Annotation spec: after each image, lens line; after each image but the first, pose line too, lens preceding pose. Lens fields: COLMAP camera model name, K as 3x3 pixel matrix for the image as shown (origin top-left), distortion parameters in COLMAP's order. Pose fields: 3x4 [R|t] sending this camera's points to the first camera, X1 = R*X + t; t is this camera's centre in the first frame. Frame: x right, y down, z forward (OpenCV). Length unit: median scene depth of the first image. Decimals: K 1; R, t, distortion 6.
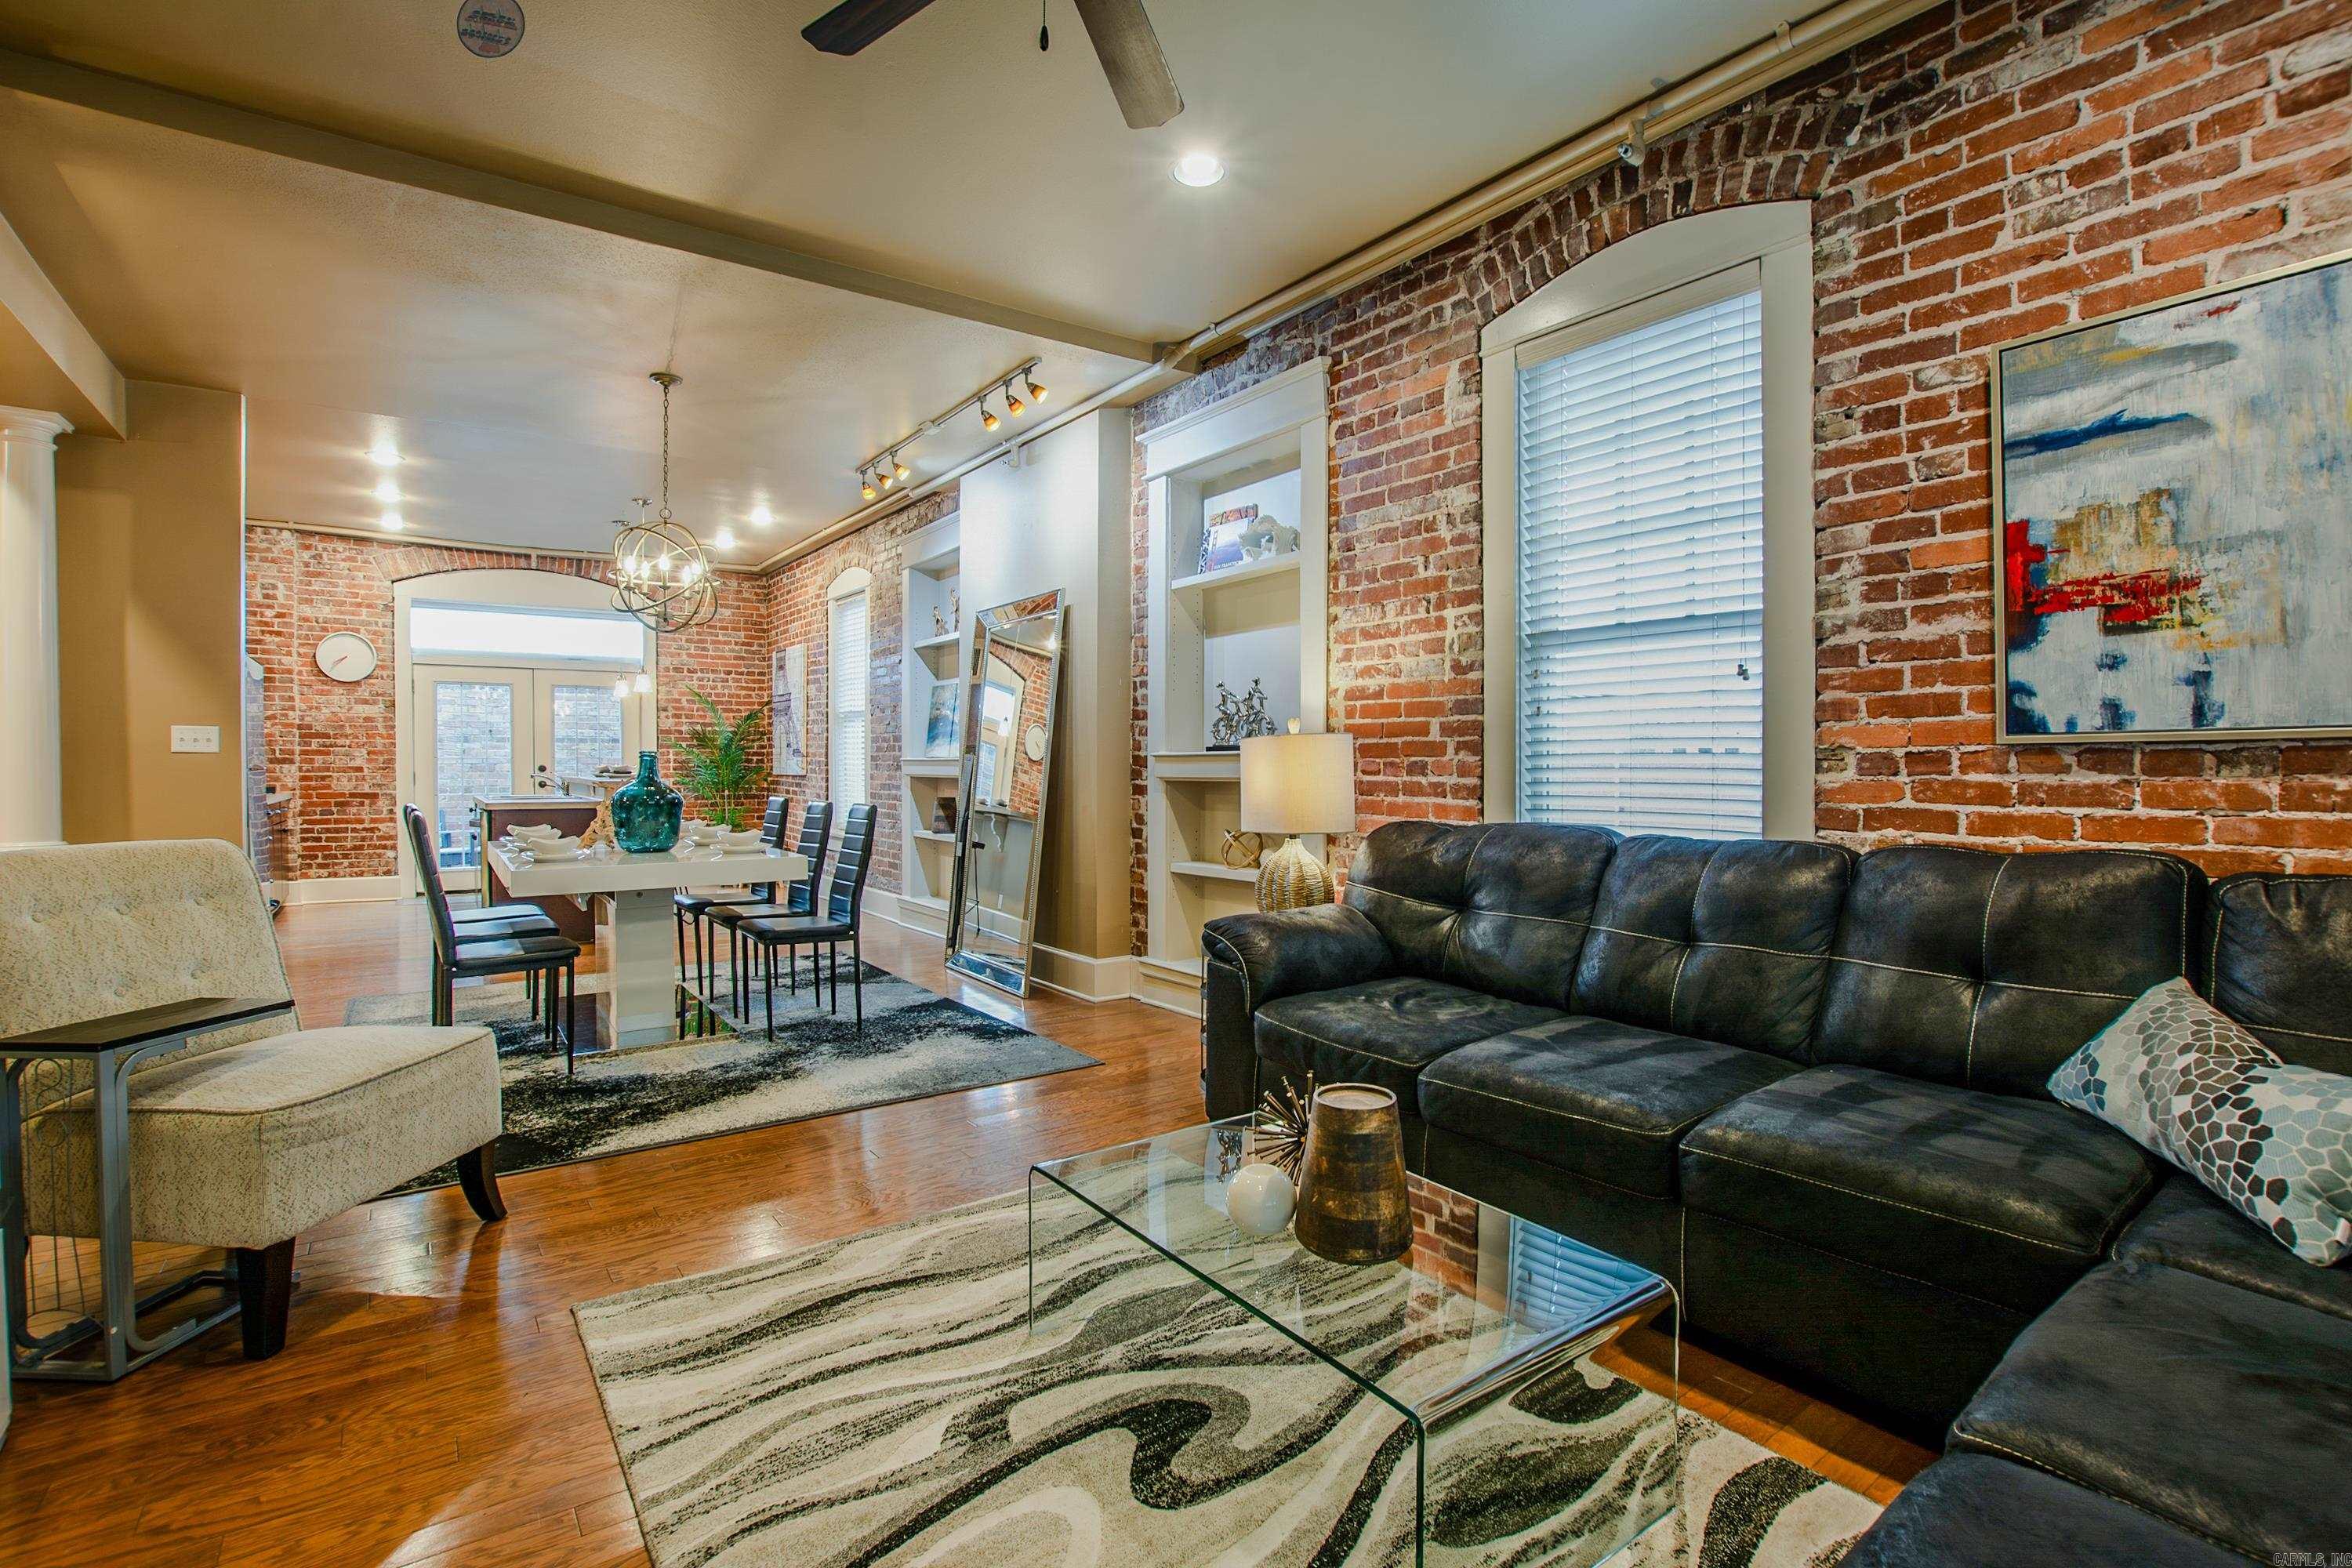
lens RADIAL K [[1041.5, 0, 1184.8], [0, 1041.5, 784.3], [0, 0, 1]] dist [-0.035599, 0.005082]
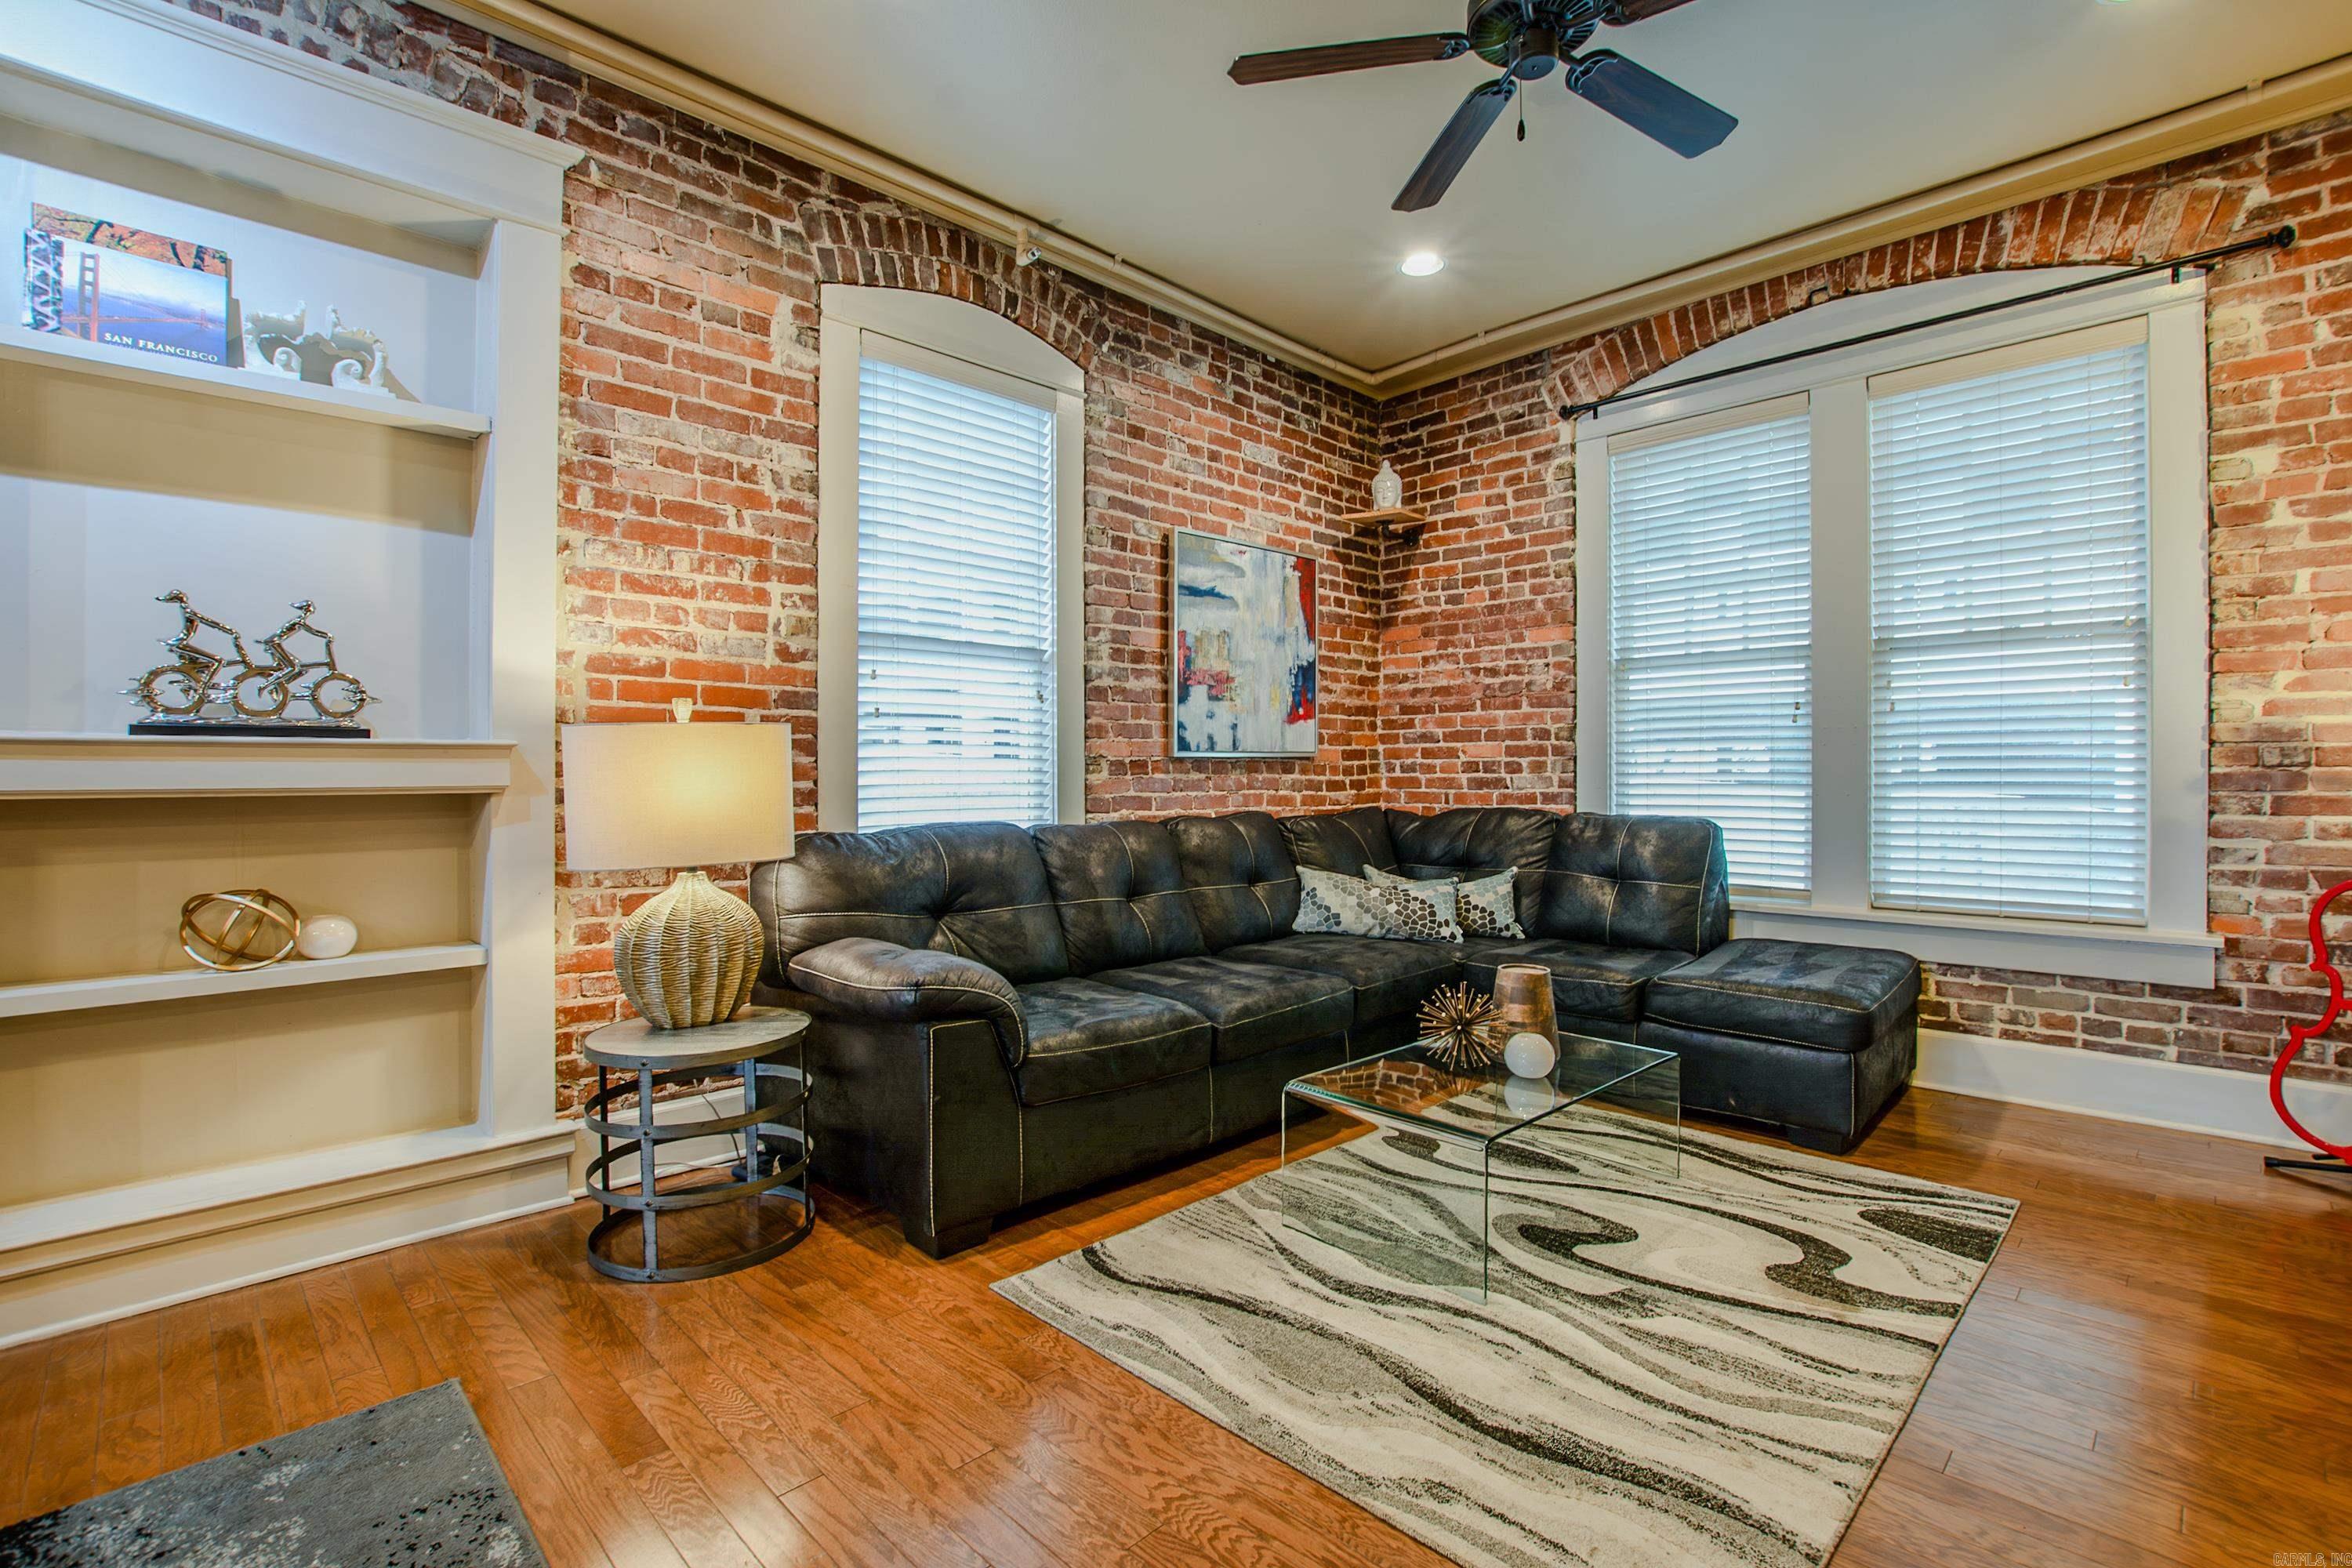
lens RADIAL K [[1041.5, 0, 1192.0], [0, 1041.5, 782.0], [0, 0, 1]] dist [-0.035599, 0.005082]
pose [[-0.121559, -0.008968, 0.992544, -0.504301], [0.016460, 0.999803, 0.011050, -0.007921], [-0.992448, 0.017681, -0.121387, 0.618147]]
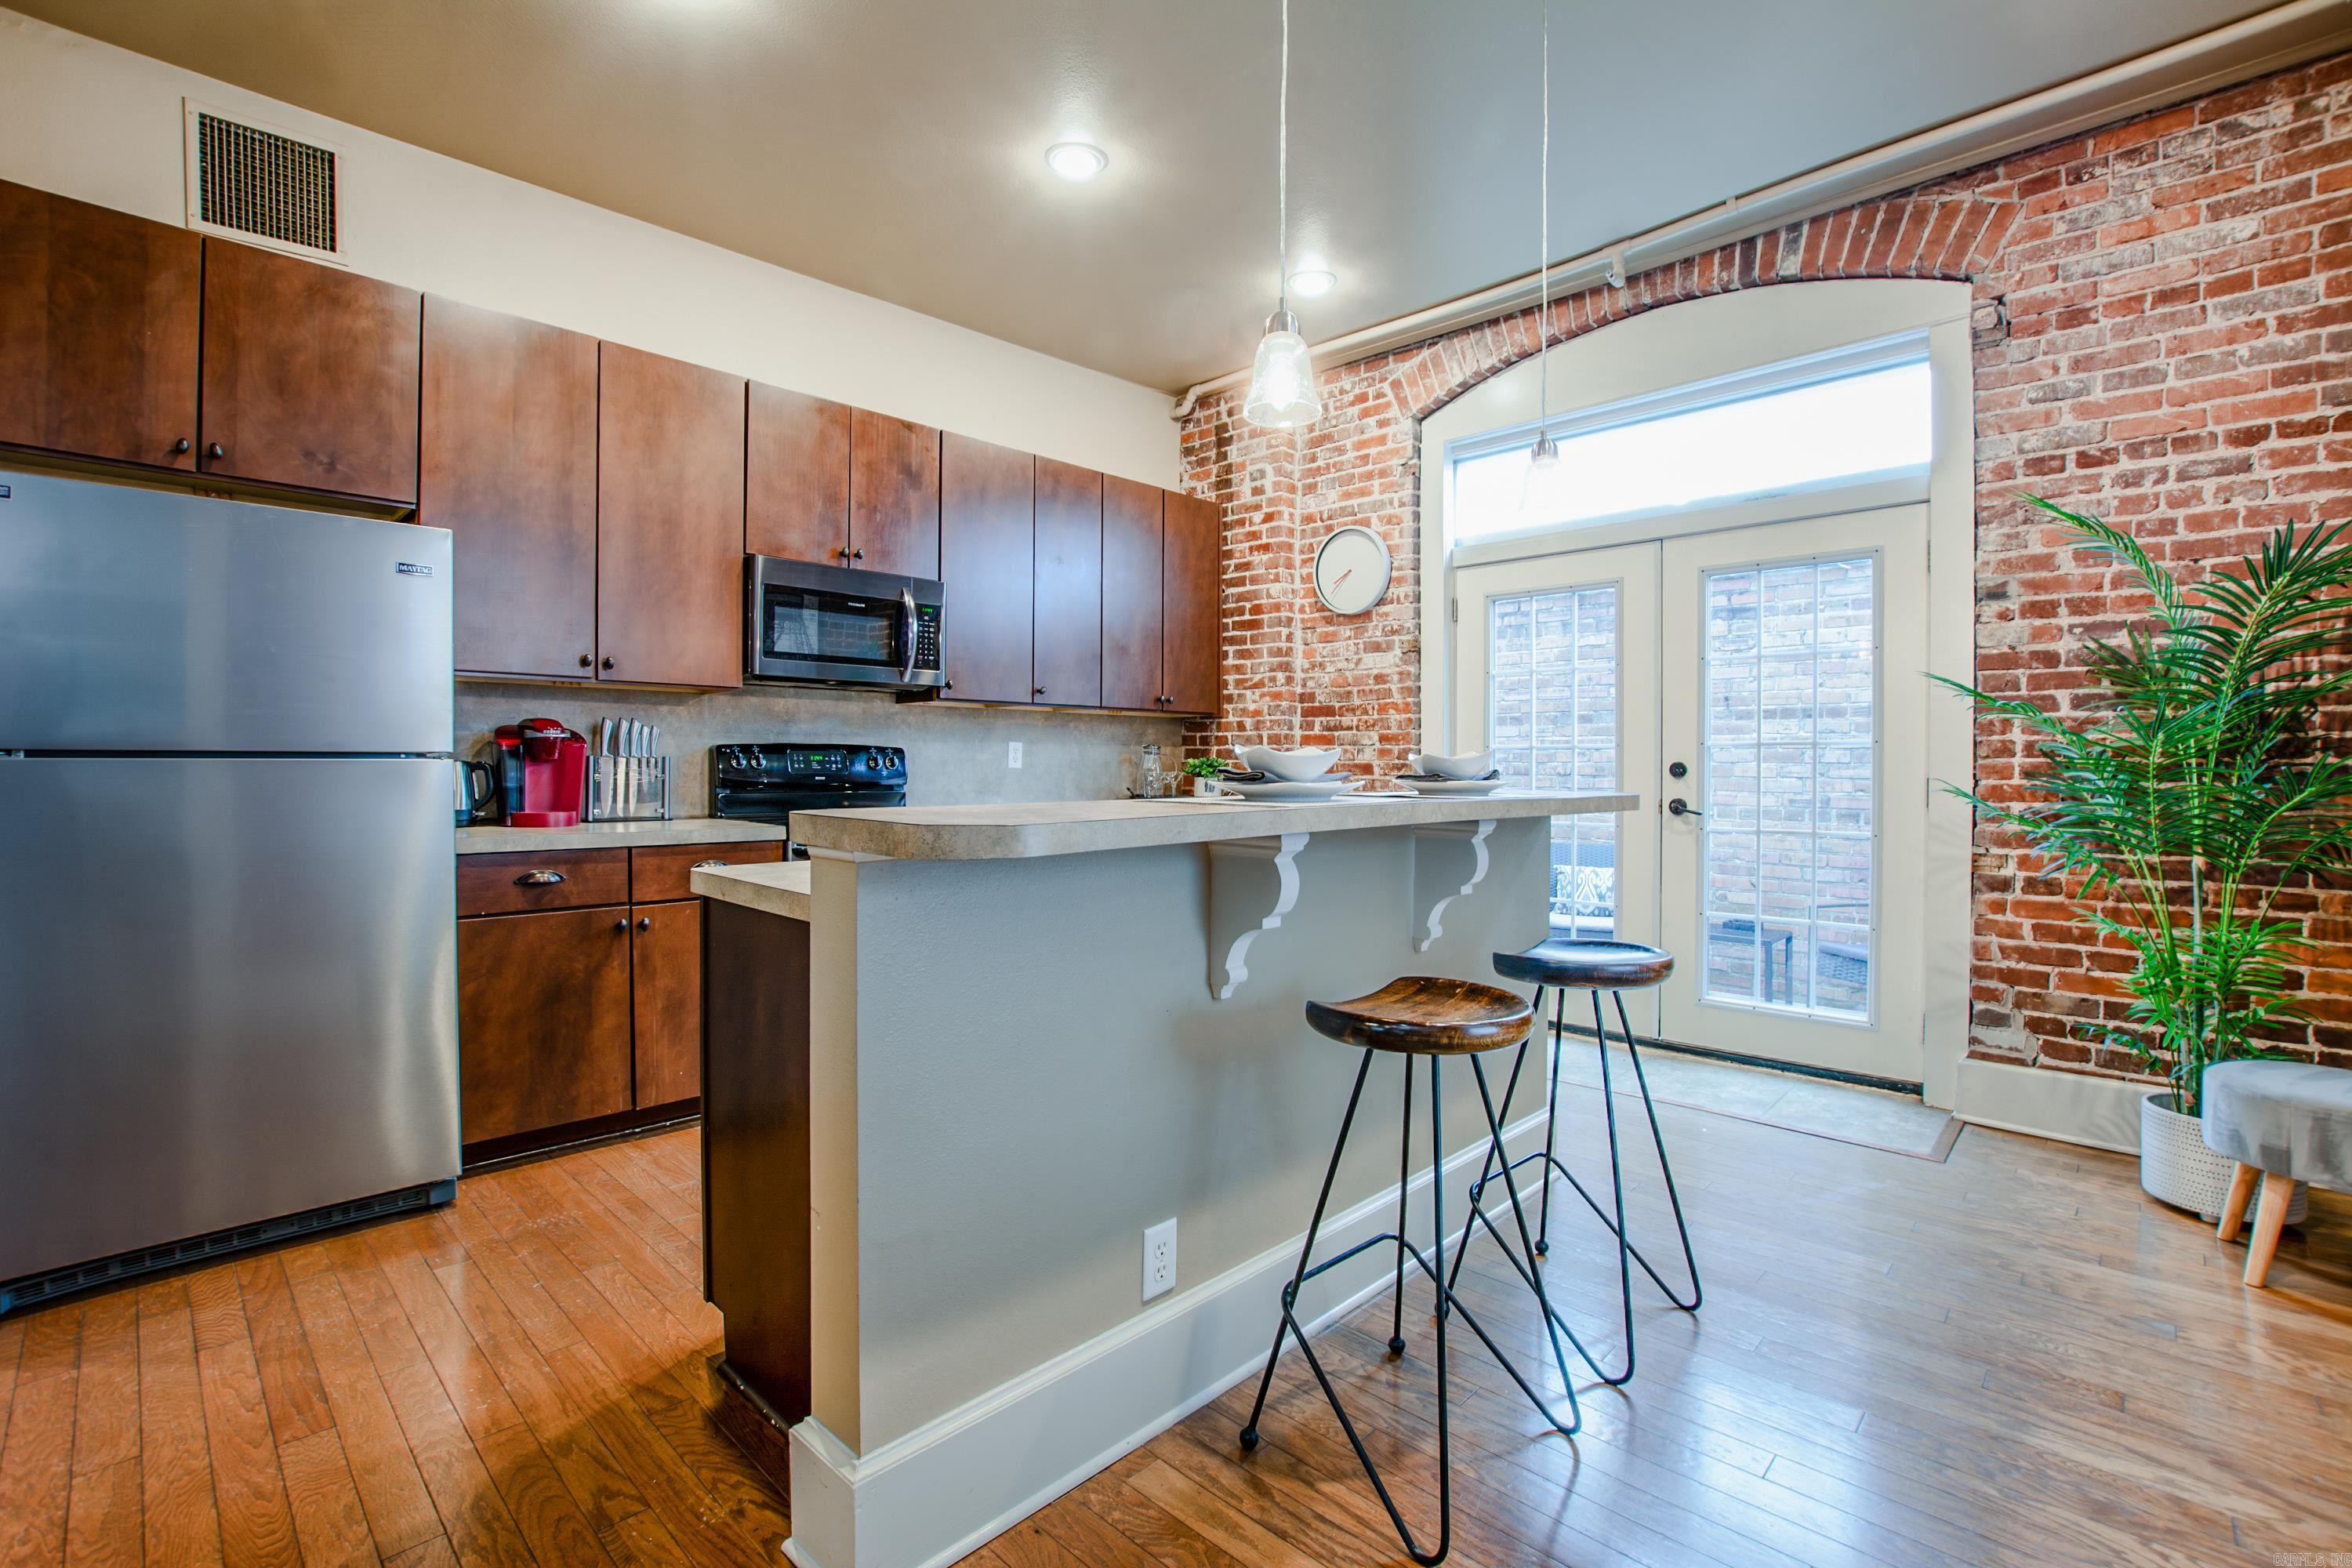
lens RADIAL K [[1041.5, 0, 1183.9], [0, 1041.5, 781.4], [0, 0, 1]] dist [-0.035599, 0.005082]
pose [[0.155206, 0.014443, -0.987776, -0.484443], [-0.024678, 0.999638, 0.010739, -0.020817], [0.987574, 0.022709, 0.155507, 1.519942]]
